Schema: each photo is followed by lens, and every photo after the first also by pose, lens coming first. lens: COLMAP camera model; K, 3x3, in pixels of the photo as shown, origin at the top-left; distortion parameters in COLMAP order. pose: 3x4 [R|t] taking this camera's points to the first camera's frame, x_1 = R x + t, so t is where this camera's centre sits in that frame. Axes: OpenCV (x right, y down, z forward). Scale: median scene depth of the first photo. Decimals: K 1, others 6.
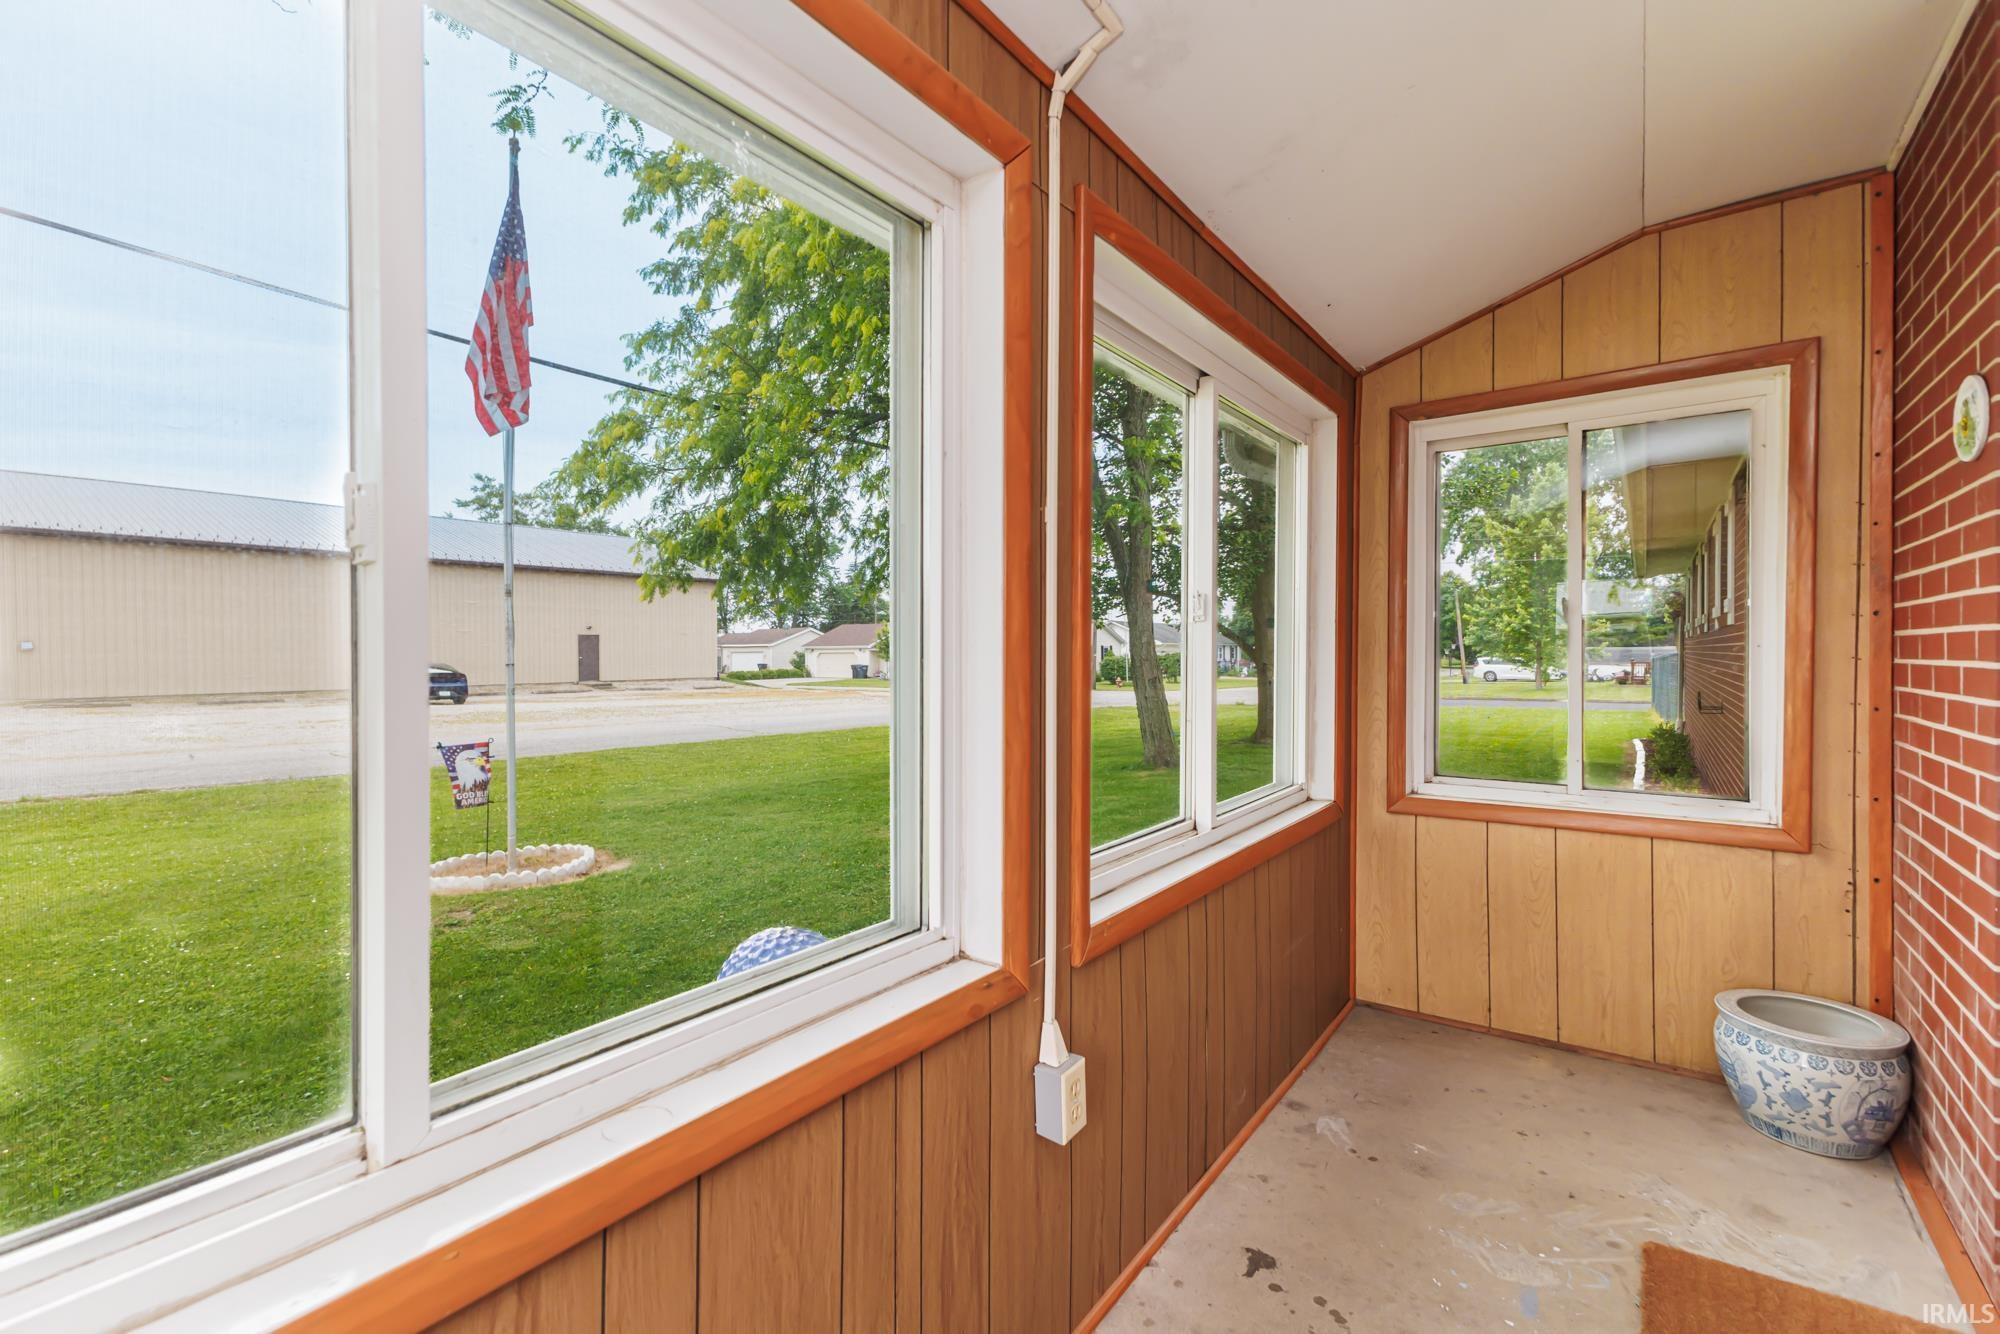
lens RADIAL K [[886.3, 0, 959.0], [0, 886.3, 660.2], [0, 0, 1]] dist [0.022829, -0.008593]
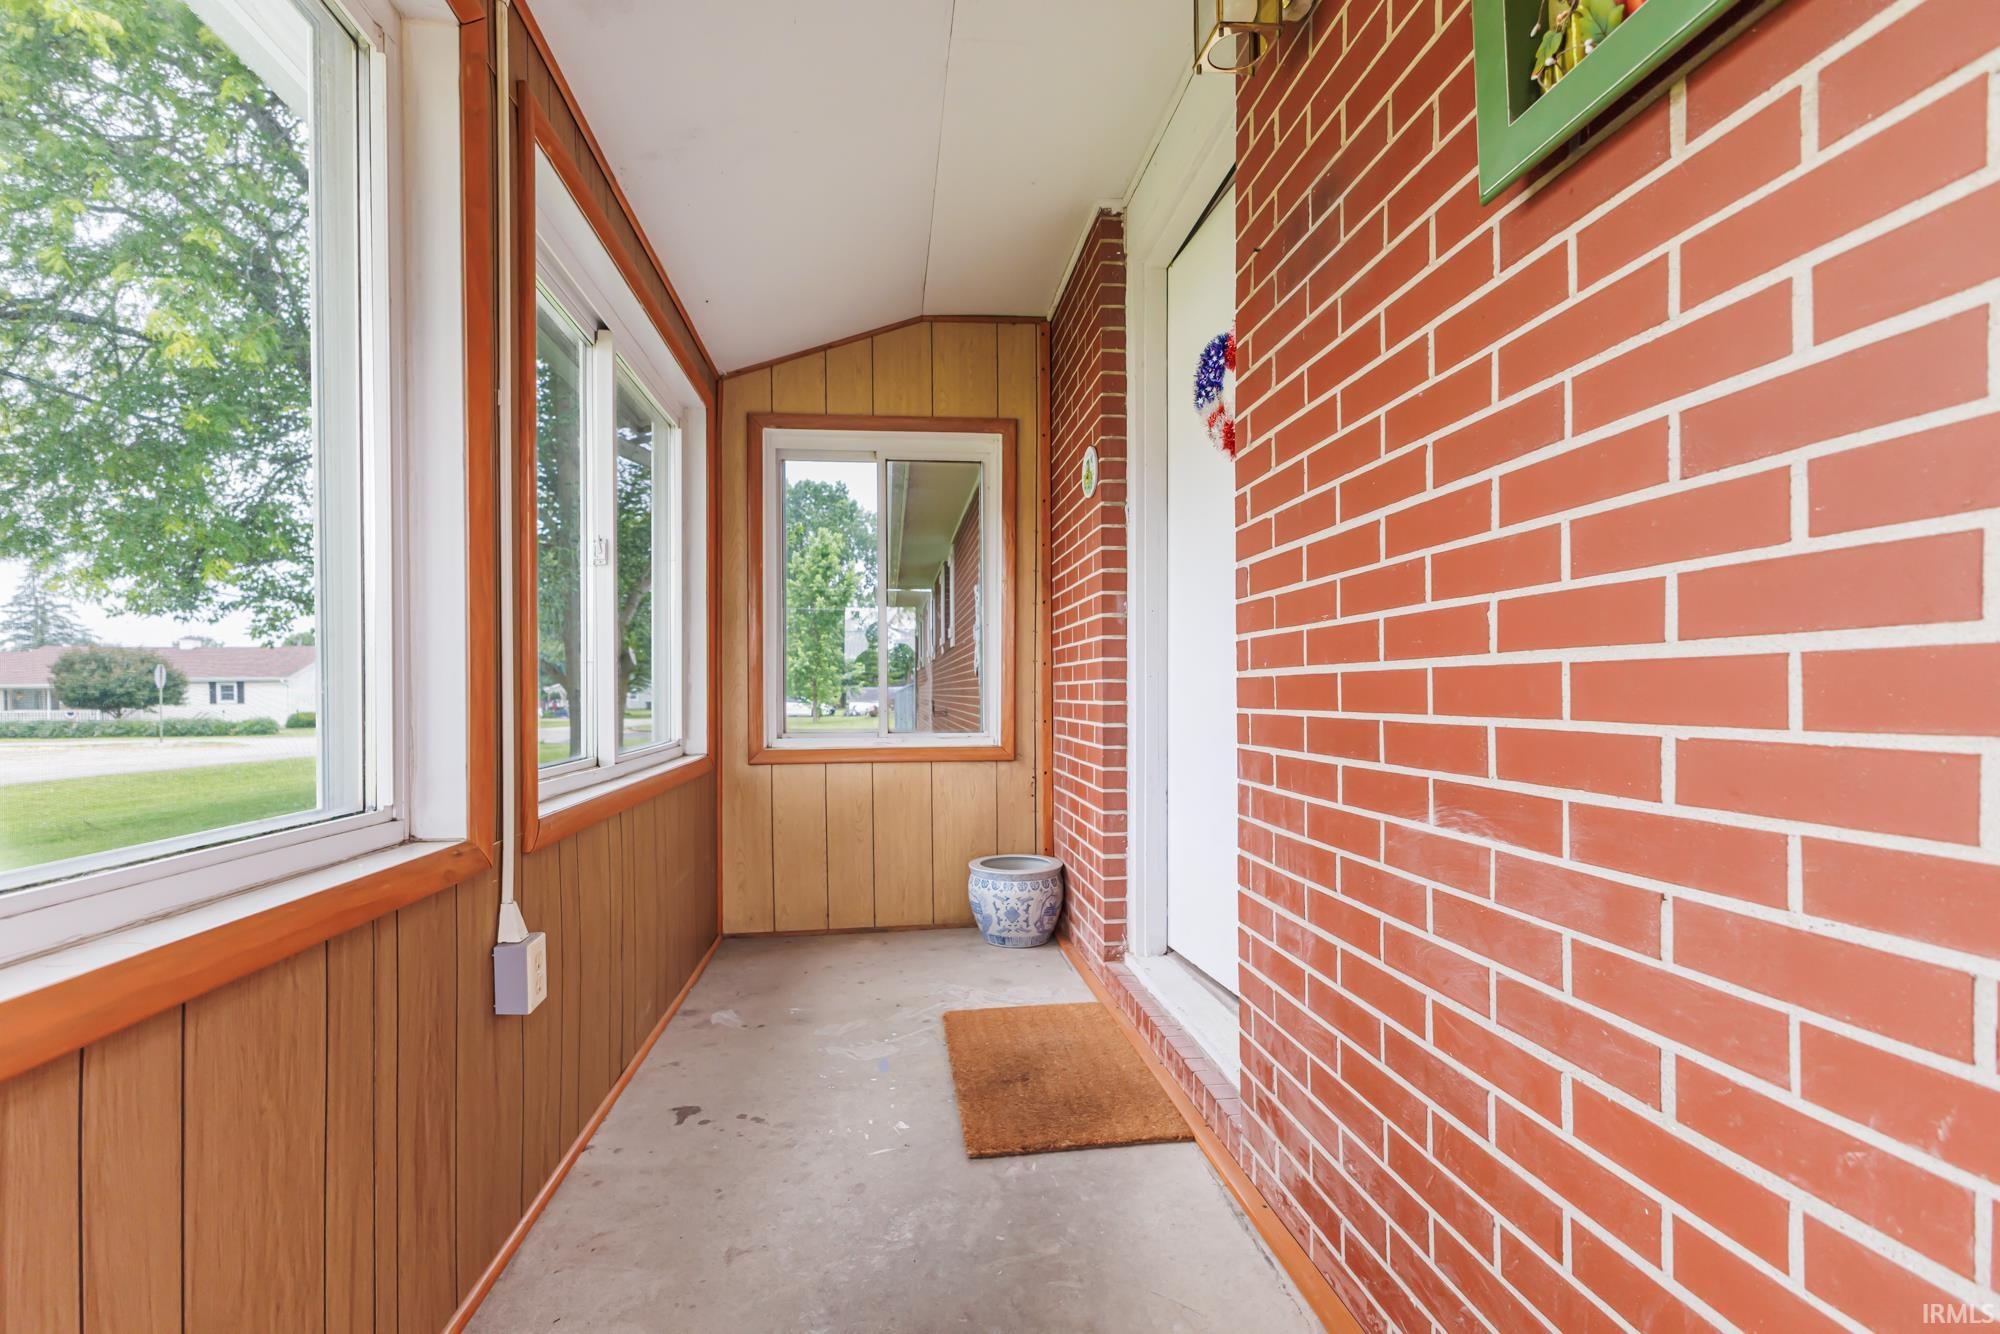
lens RADIAL K [[888.0, 0, 1000.0], [0, 888.0, 667.0], [0, 0, 1]] dist [-0.001351, 0.000701]
pose [[0.721484, 0.005443, 0.692409, -0.112478], [0.002116, 0.999947, -0.010066, 0.091756], [-0.692427, 0.008728, 0.721435, -0.058409]]
